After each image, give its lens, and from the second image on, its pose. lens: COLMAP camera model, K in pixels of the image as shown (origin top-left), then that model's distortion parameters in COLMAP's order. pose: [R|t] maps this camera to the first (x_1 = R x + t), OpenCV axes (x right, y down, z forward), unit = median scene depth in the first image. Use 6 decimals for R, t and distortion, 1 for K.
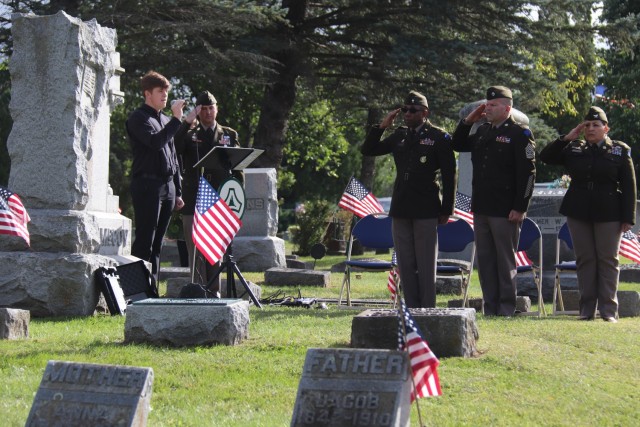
lens RADIAL K [[2314.9, 0, 320.0], [0, 2314.9, 213.5], [0, 0, 1]] dist [0.857185, 2.925566]
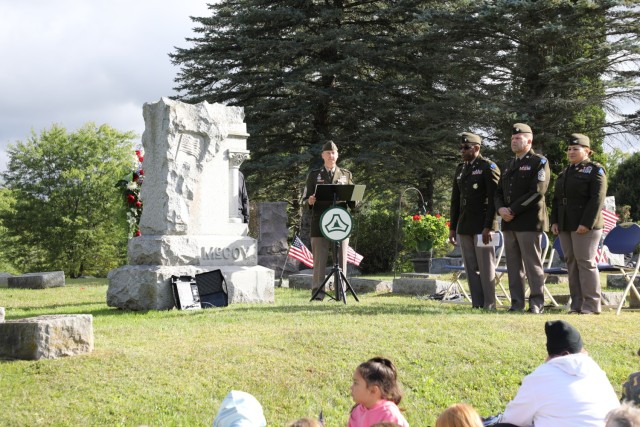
lens RADIAL K [[1197.5, 0, 320.0], [0, 1197.5, 213.5], [0, 0, 1]] dist [0.318829, 0.020654]
pose [[0.810208, -0.042205, -0.584621, 0.395704], [0.031435, 0.999098, -0.028563, 0.009087], [0.585299, 0.004764, 0.810803, 0.455609]]
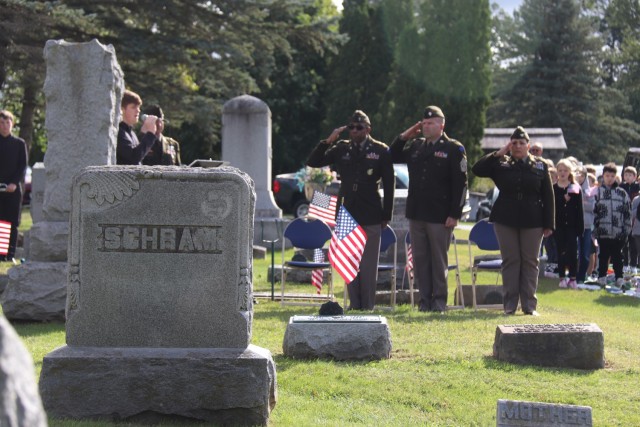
lens RADIAL K [[2166.5, 0, 320.0], [0, 2166.5, 213.5], [0, 0, 1]] dist [0.838533, 1.895894]
pose [[0.969200, -0.001457, 0.246271, -0.257527], [-0.004117, 0.999747, 0.022118, -0.028576], [-0.246241, -0.022450, 0.968949, -0.006980]]
